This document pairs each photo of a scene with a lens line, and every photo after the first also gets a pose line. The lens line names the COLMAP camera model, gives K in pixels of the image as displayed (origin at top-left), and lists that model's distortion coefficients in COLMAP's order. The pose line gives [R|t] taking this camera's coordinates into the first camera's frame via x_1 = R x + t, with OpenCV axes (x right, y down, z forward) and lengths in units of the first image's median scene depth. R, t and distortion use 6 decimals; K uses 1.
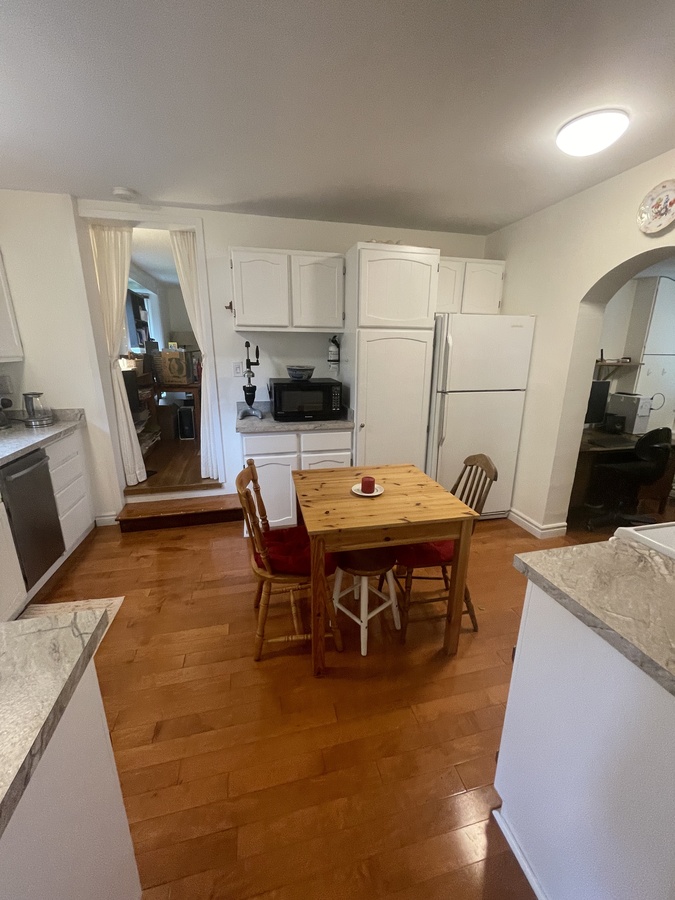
lens RADIAL K [[364.4, 0, 339.0], [0, 364.4, 451.8], [0, 0, 1]] dist [-0.003219, -0.000330]
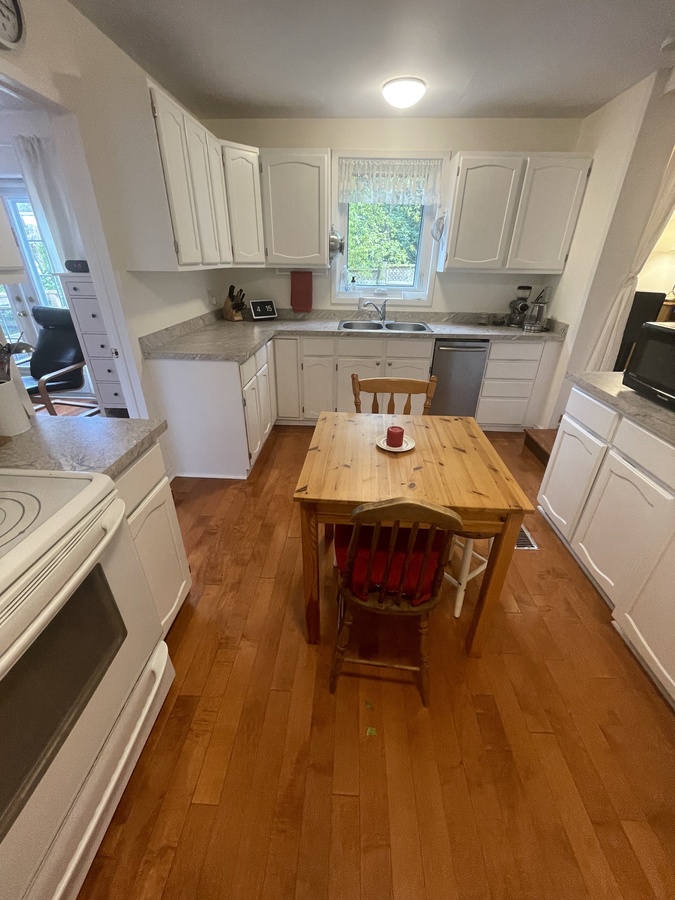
lens RADIAL K [[364.4, 0, 336.5], [0, 364.4, 450.8], [0, 0, 1]] dist [-0.003219, -0.000330]
pose [[-0.285425, 0.436826, -0.853062, 0.815998], [-0.271723, 0.816683, 0.509113, -0.260066], [0.919075, 0.377110, -0.114406, 0.968155]]
